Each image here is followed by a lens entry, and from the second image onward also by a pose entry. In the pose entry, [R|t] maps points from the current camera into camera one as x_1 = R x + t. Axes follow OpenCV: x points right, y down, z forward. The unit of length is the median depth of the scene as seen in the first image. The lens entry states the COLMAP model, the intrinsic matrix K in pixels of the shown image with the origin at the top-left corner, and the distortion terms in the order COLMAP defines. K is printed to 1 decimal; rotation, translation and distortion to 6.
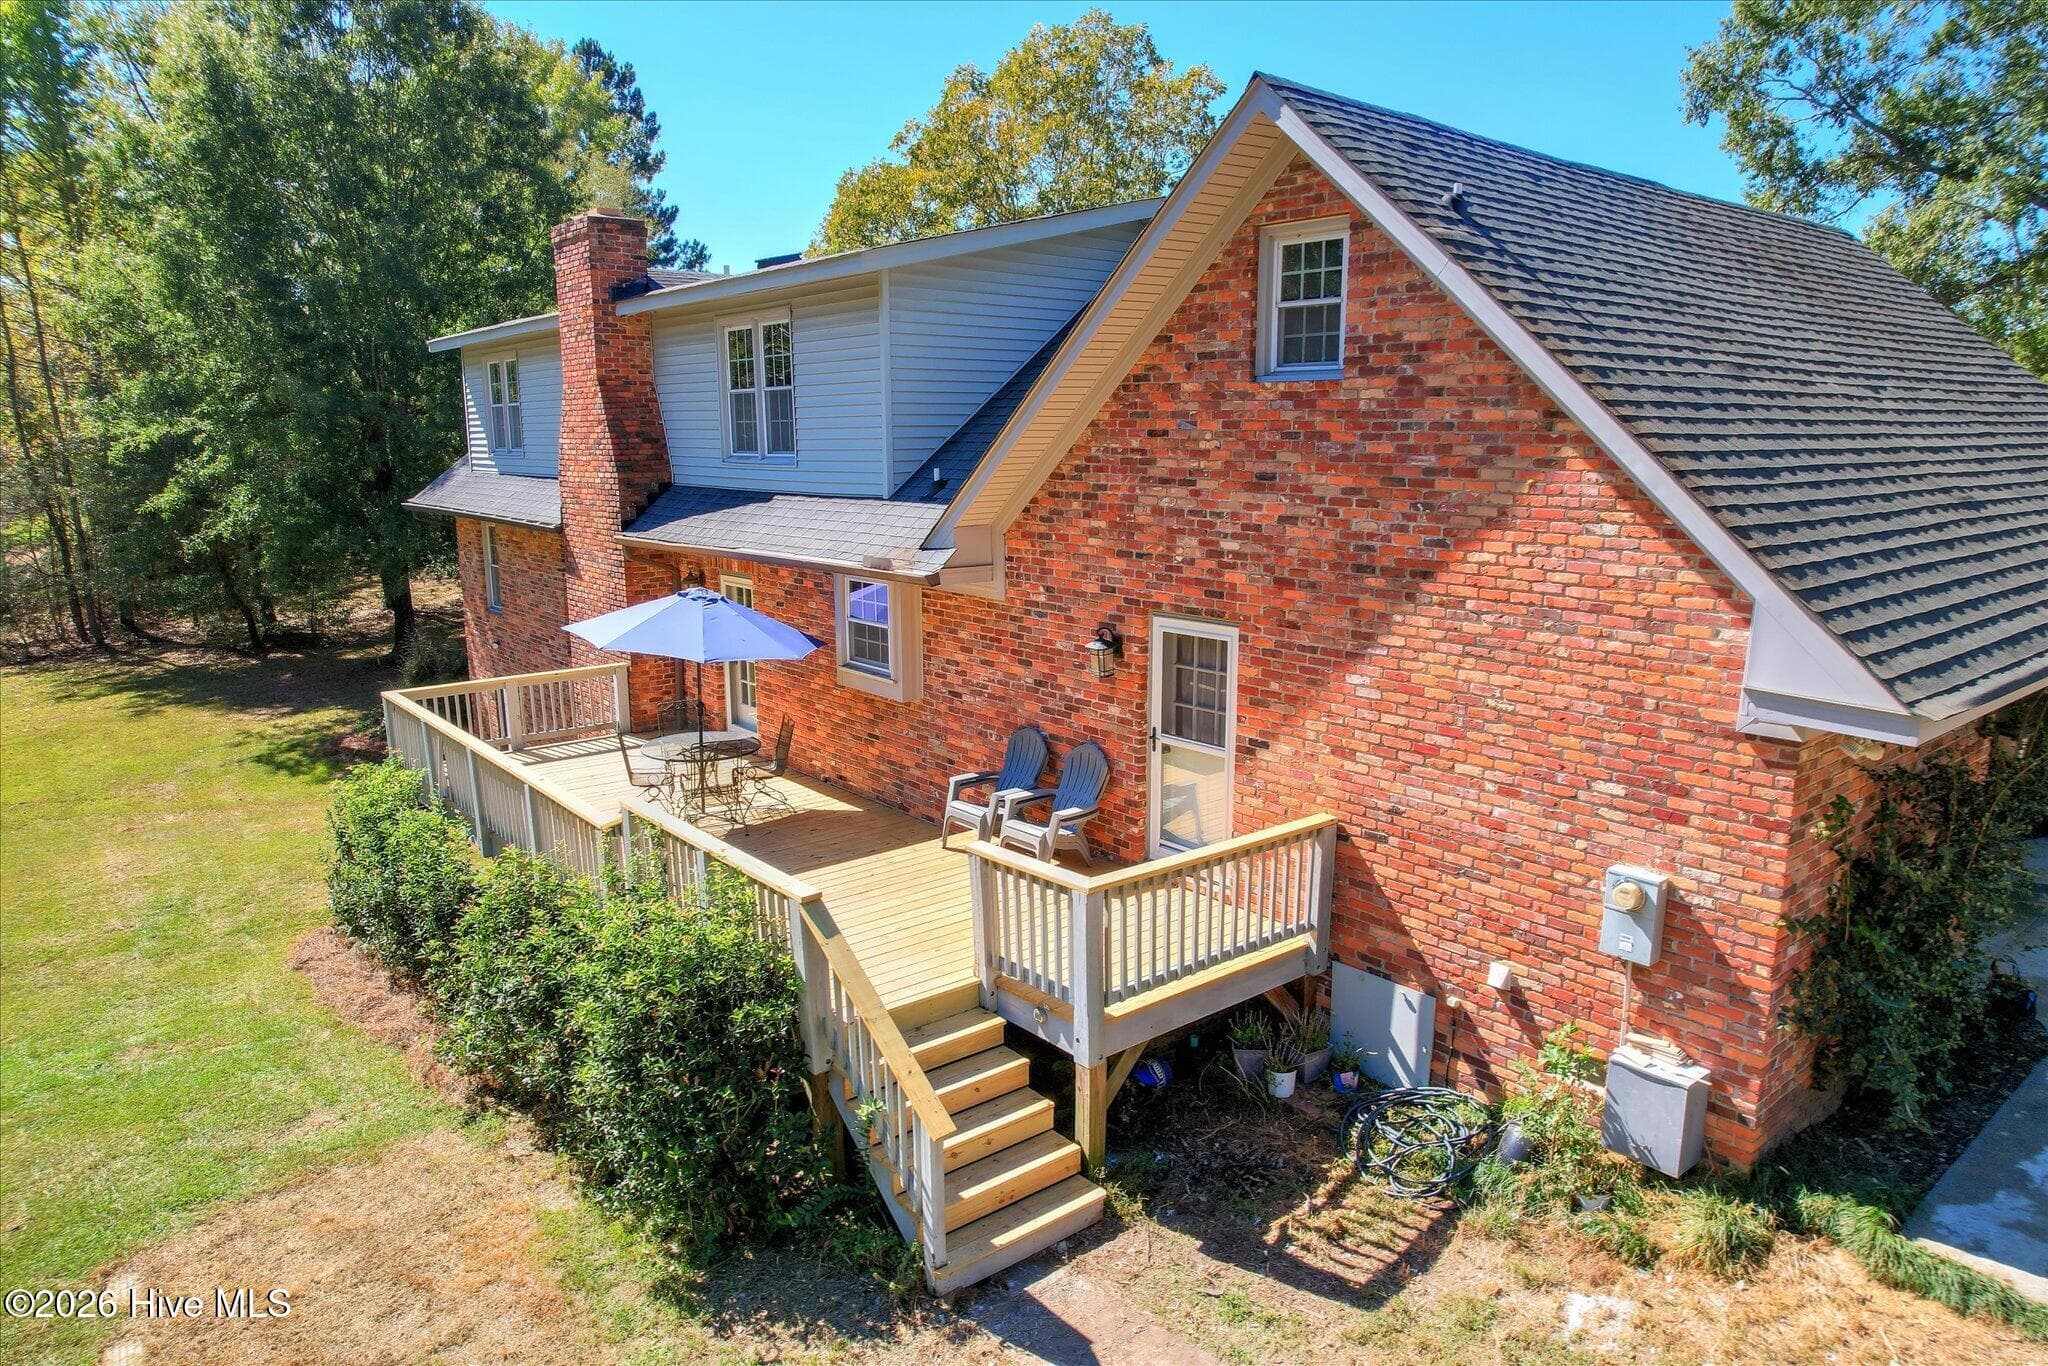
lens RADIAL K [[1306.5, 0, 1036.8], [0, 1306.5, 688.8], [0, 0, 1]] dist [-0.047285, 0.025623]
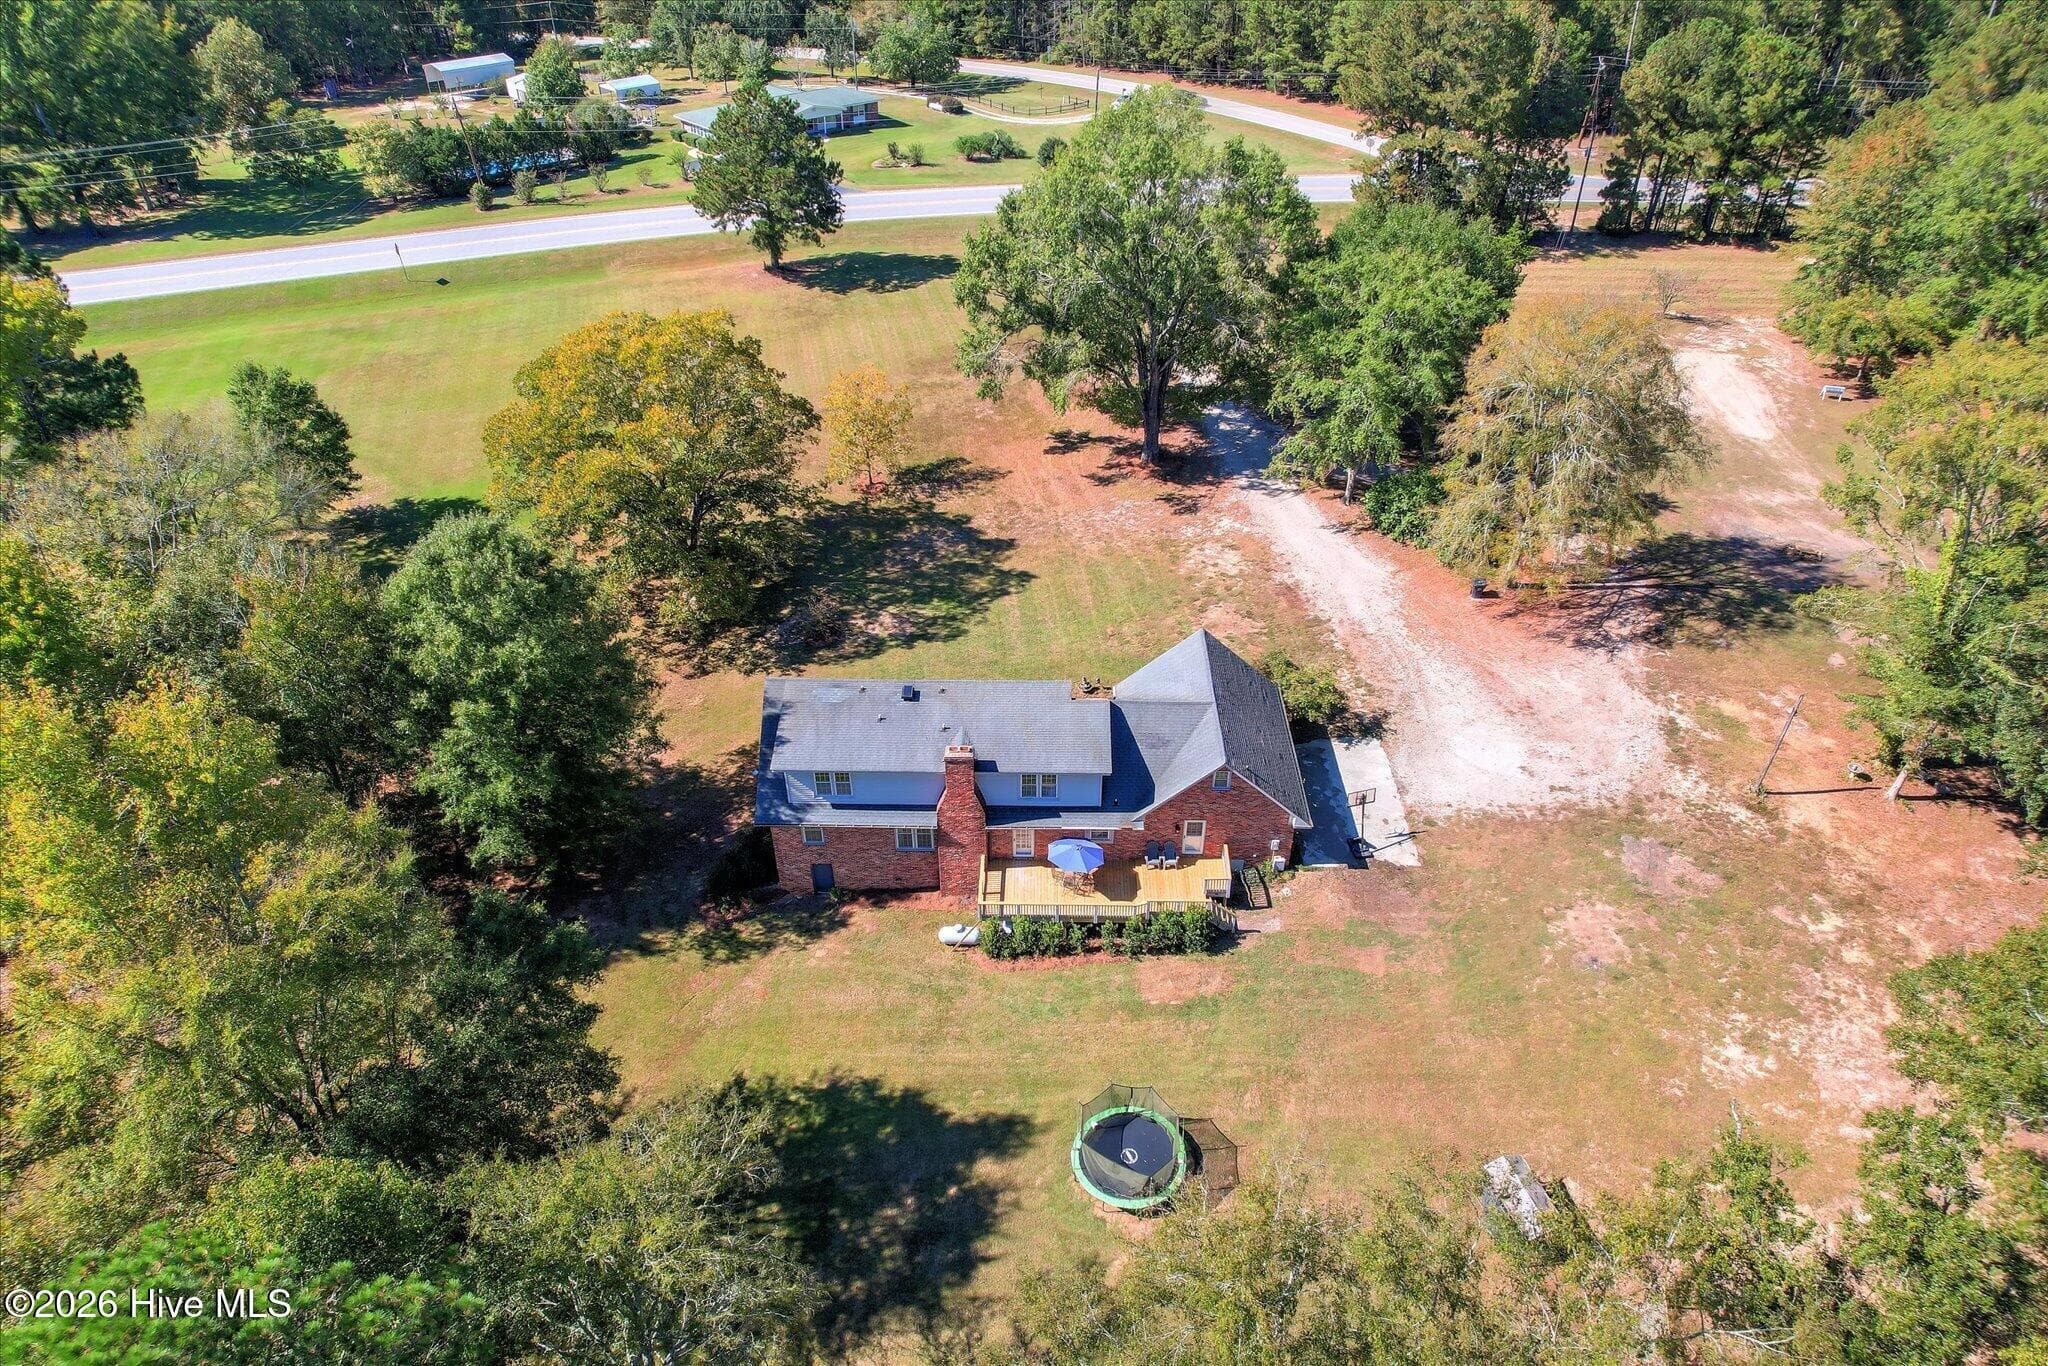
lens RADIAL K [[1306.5, 0, 1030.5], [0, 1306.5, 683.2], [0, 0, 1]] dist [-0.047285, 0.025623]
pose [[0.646516, -0.437862, 0.624735, -3.852855], [0.141641, 0.873550, 0.465670, -3.522378], [-0.749636, -0.212575, 0.626783, -2.018833]]
